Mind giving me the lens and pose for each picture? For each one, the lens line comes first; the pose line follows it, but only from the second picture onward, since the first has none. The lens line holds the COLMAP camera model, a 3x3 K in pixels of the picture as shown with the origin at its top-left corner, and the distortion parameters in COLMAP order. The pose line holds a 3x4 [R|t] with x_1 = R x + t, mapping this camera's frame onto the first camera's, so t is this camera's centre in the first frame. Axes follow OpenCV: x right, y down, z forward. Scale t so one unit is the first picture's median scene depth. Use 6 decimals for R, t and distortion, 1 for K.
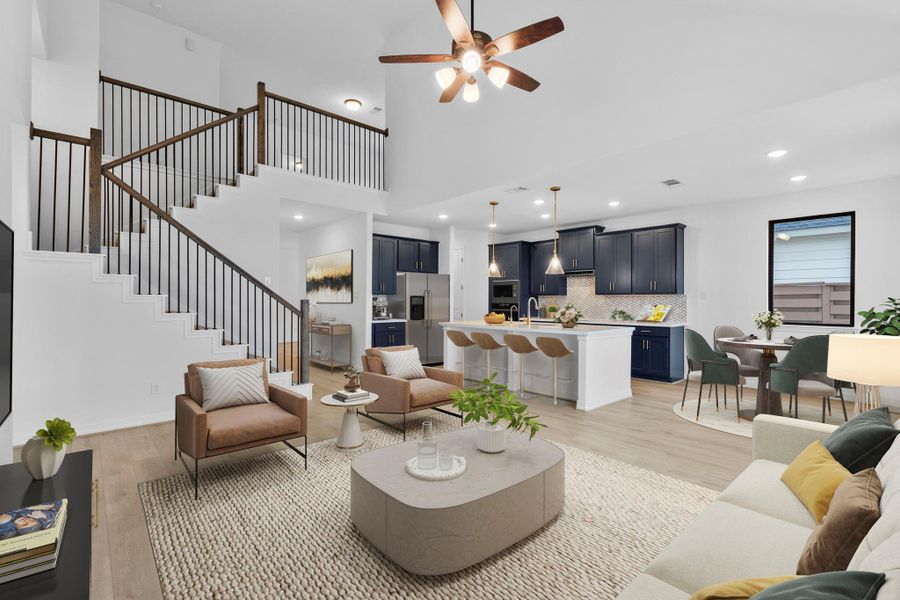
lens RADIAL K [[414.9, 0, 450.2], [0, 414.9, 301.6], [0, 0, 1]] dist [-0.002282, 0.000094]
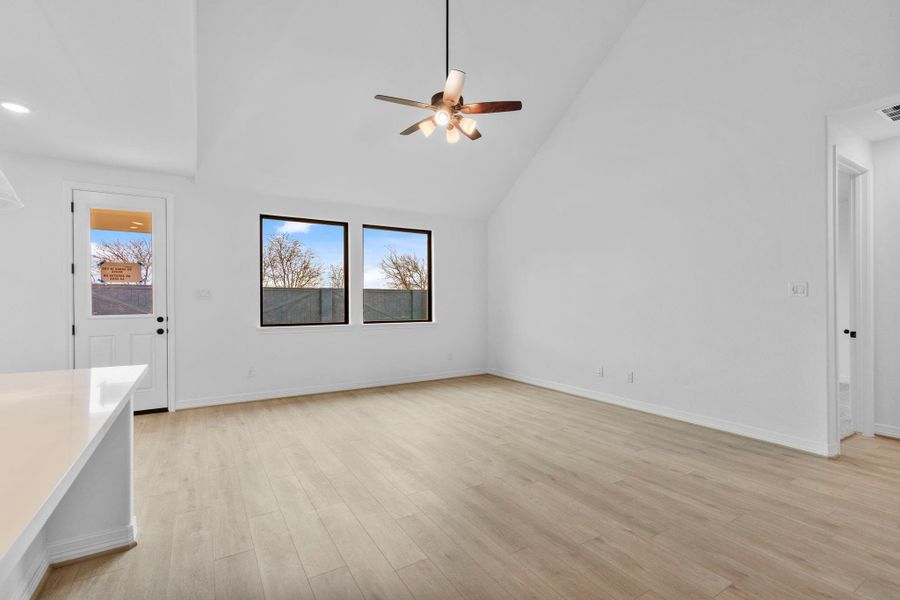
lens RADIAL K [[414.9, 0, 450.2], [0, 414.9, 301.6], [0, 0, 1]] dist [-0.002282, 0.000094]
pose [[-0.985234, -0.000393, 0.171213, -0.075680], [0.000007, 0.999997, 0.002331, -0.002521], [-0.171213, 0.002297, -0.985231, 0.965564]]
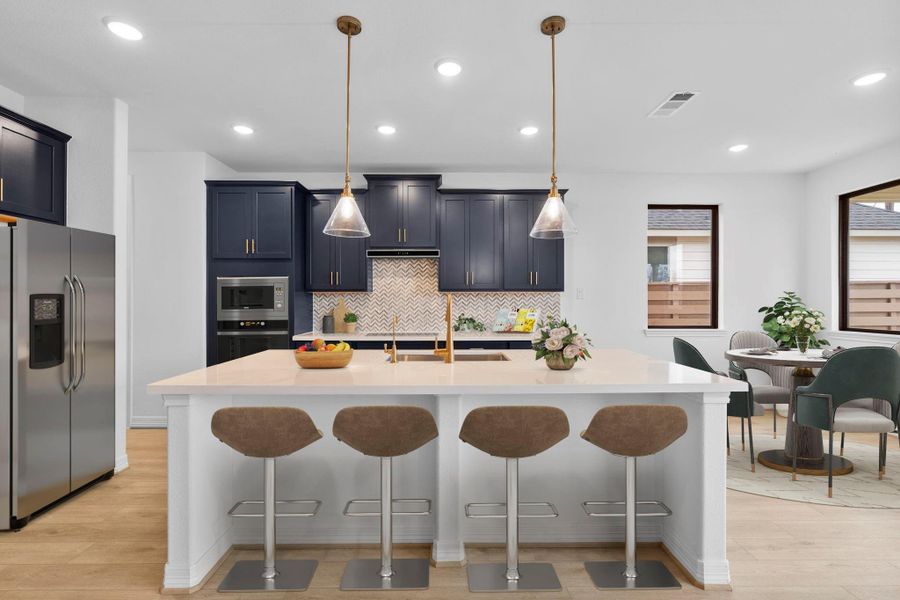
lens RADIAL K [[414.9, 0, 450.2], [0, 414.9, 301.6], [0, 0, 1]] dist [-0.002282, 0.000094]
pose [[0.654756, -0.004713, 0.755826, -0.097524], [0.005178, 0.999985, 0.001750, -0.003614], [-0.755823, 0.002767, 0.654771, 0.644314]]
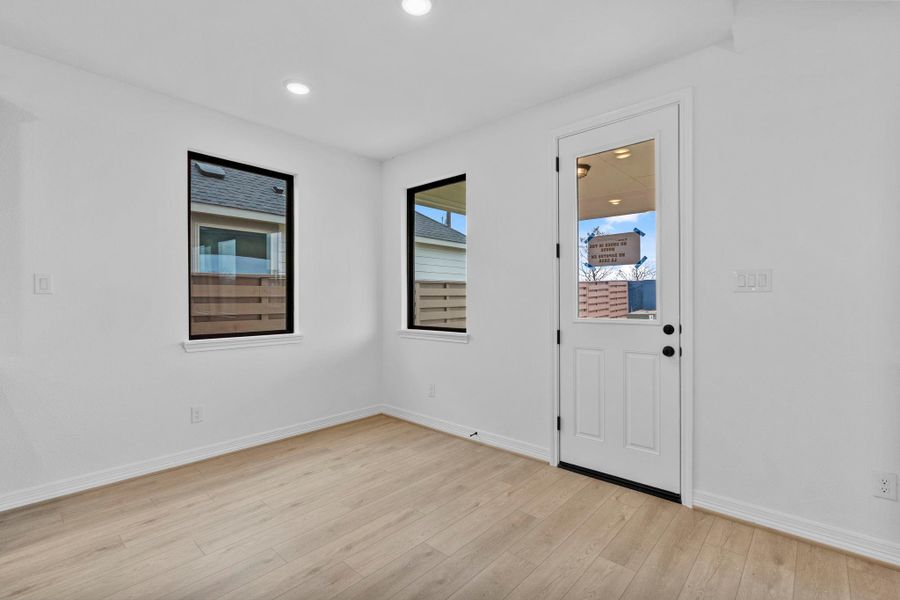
lens RADIAL K [[414.9, 0, 450.2], [0, 414.9, 301.6], [0, 0, 1]] dist [-0.002282, 0.000094]
pose [[-0.103645, -0.010911, 0.994554, 0.160562], [0.004102, 0.999927, 0.011397, -0.001726], [-0.994606, 0.005261, -0.103593, 0.609273]]
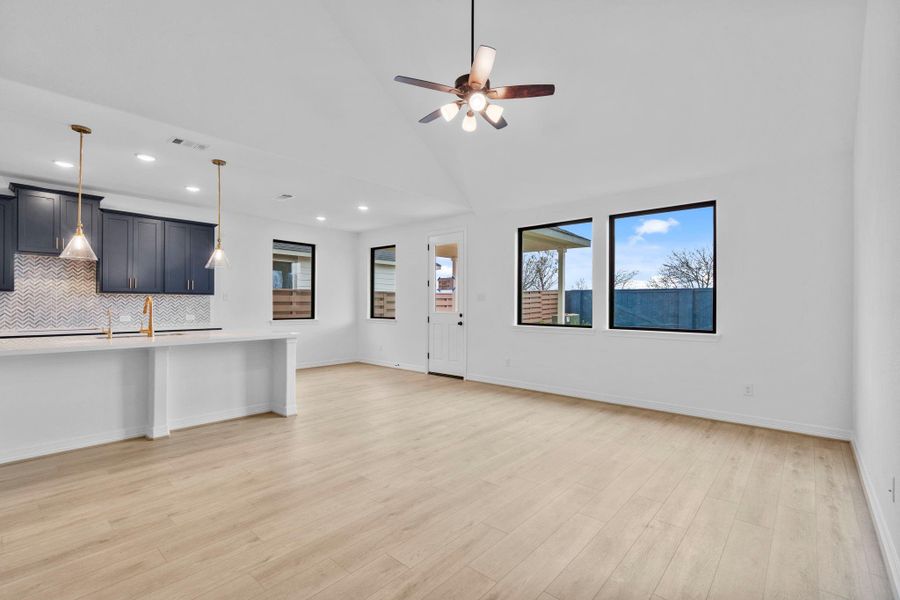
lens RADIAL K [[414.9, 0, 450.2], [0, 414.9, 301.6], [0, 0, 1]] dist [-0.002282, 0.000094]
pose [[-0.112445, 0.001024, 0.993657, -0.476259], [-0.002604, 0.999996, -0.001326, -0.002671], [-0.993655, -0.002737, -0.112441, 0.511602]]
